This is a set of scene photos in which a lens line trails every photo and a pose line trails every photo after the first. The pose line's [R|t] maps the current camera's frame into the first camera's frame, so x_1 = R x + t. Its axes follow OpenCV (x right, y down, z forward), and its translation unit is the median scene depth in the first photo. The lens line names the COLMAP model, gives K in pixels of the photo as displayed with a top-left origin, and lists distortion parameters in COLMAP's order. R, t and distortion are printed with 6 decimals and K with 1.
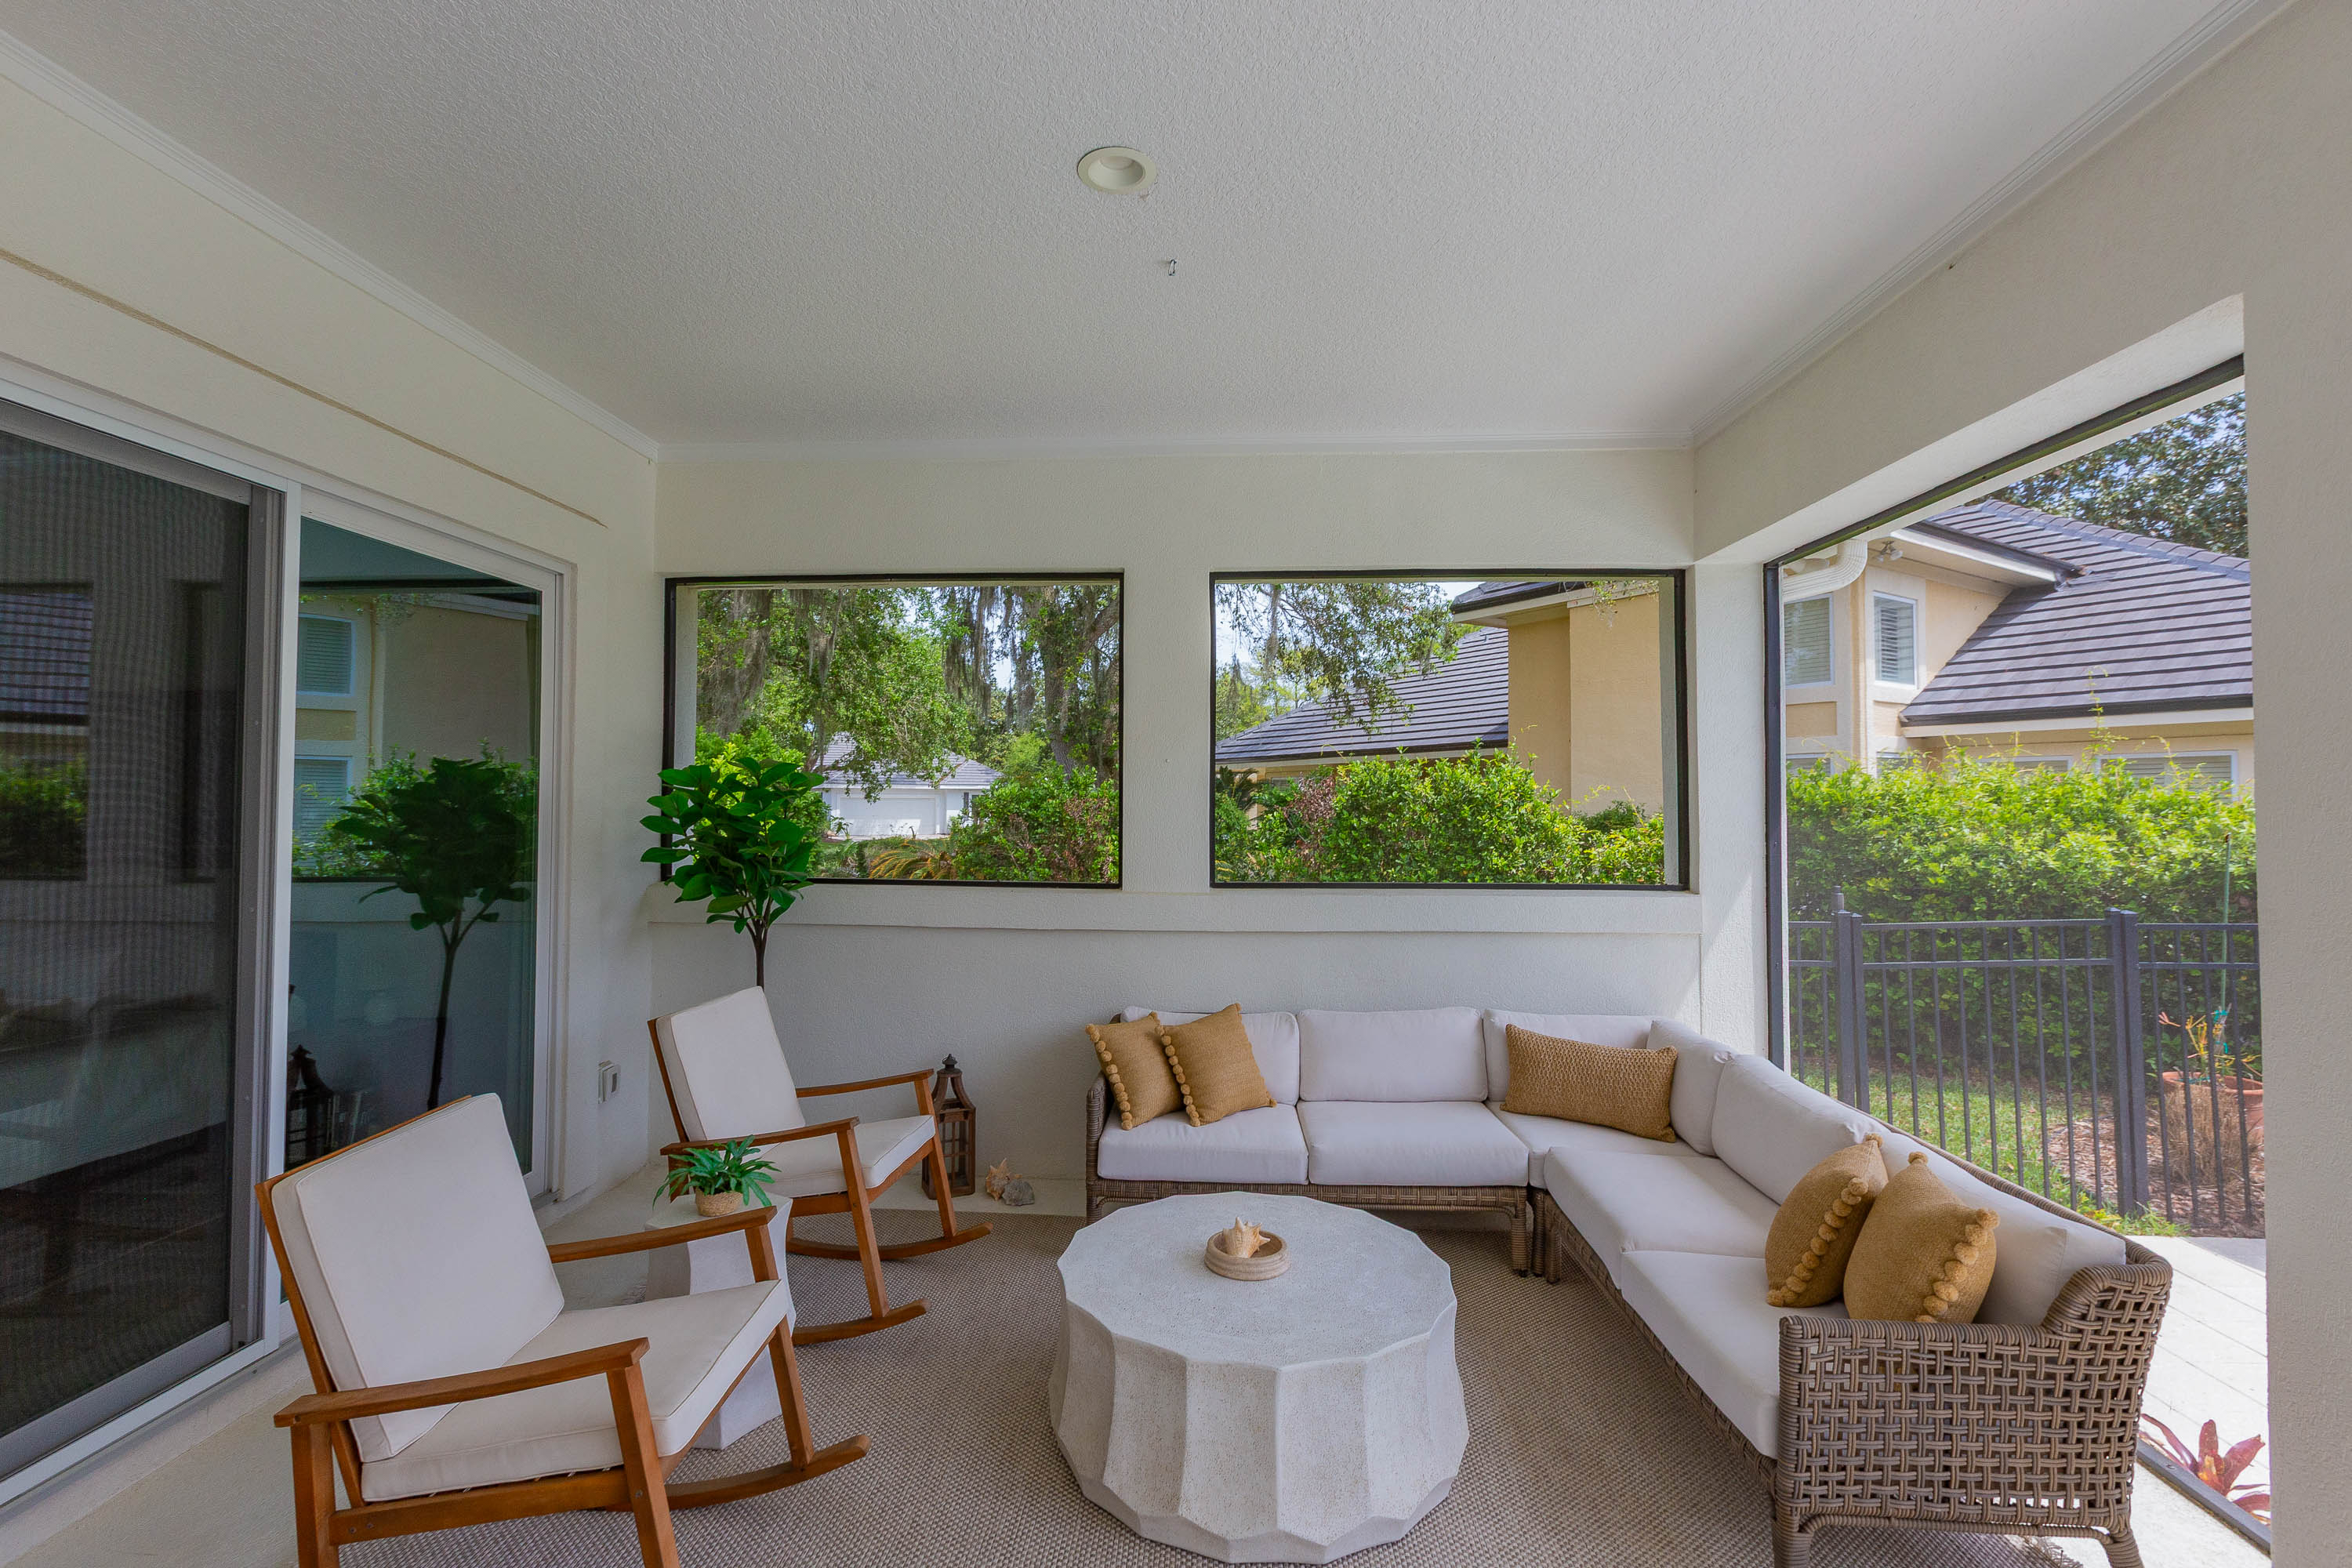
lens RADIAL K [[1056.1, 0, 1177.6], [0, 1056.1, 781.5], [0, 0, 1]] dist [0.003440, 0.000060]
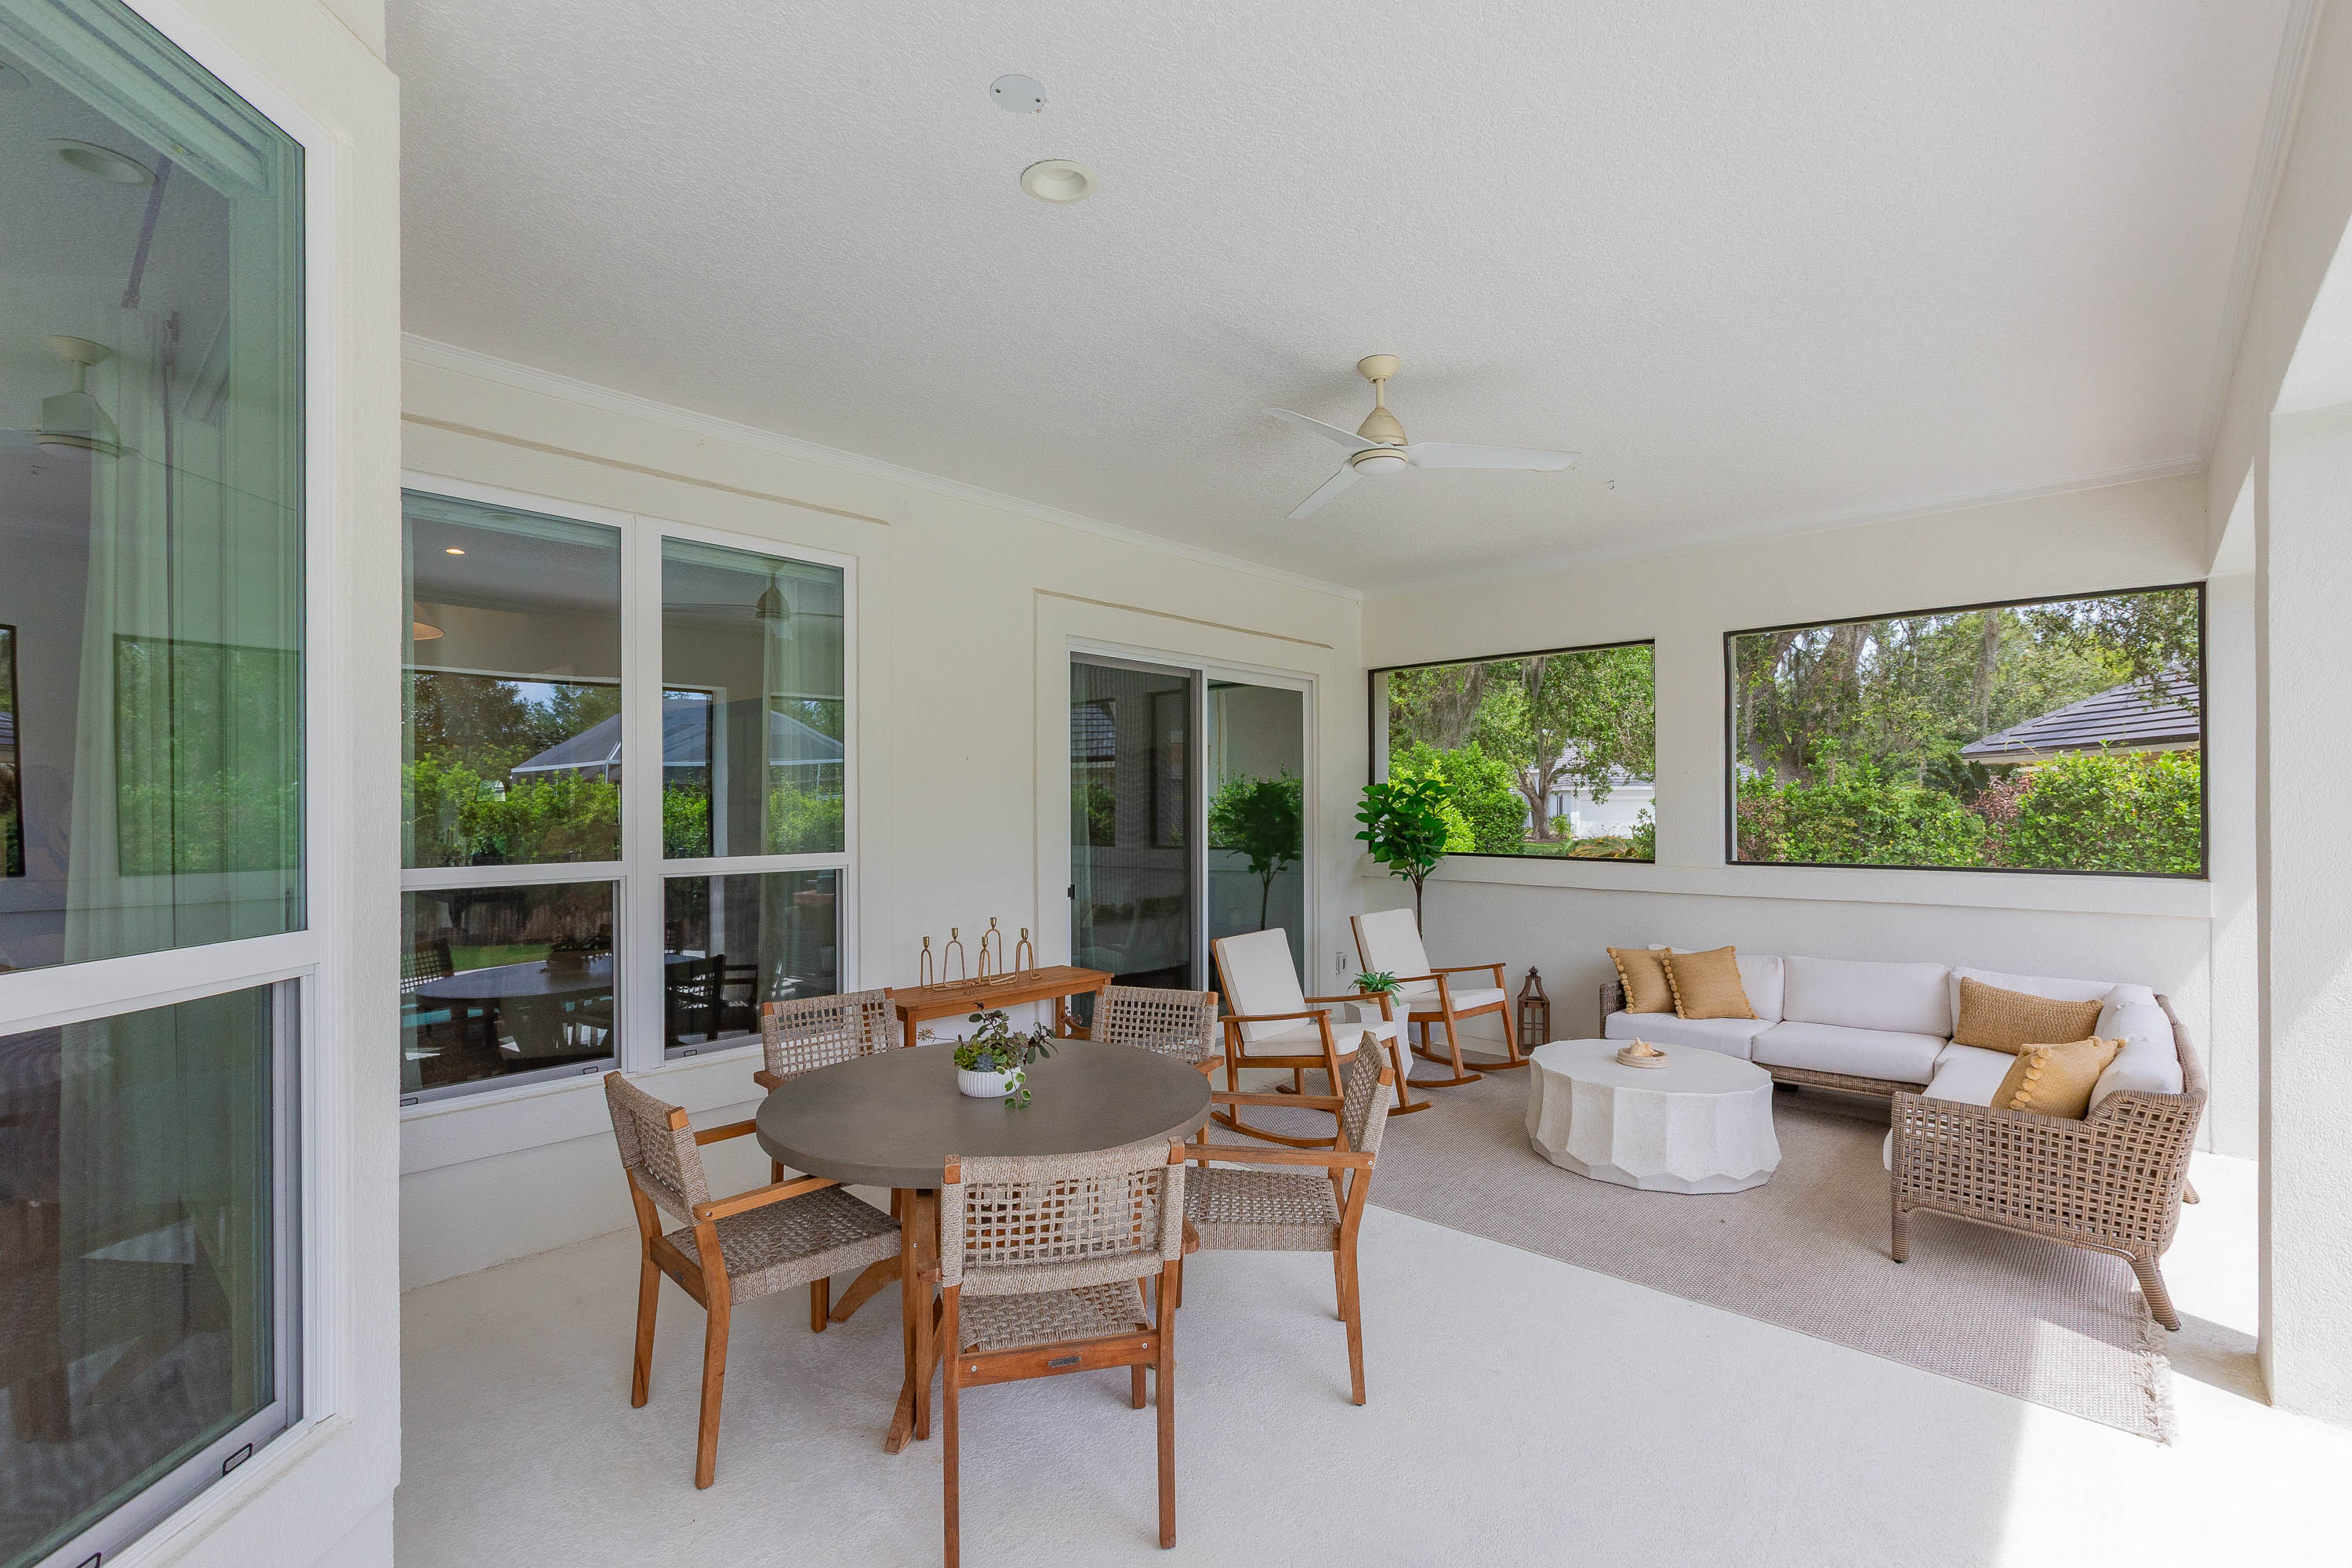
lens RADIAL K [[1056.1, 0, 1177.6], [0, 1056.1, 781.5], [0, 0, 1]] dist [0.003440, 0.000060]
pose [[0.775162, -0.021345, -0.631402, 0.375885], [0.020254, 0.999755, -0.008932, -0.009876], [0.631437, -0.005865, 0.775405, -0.547875]]
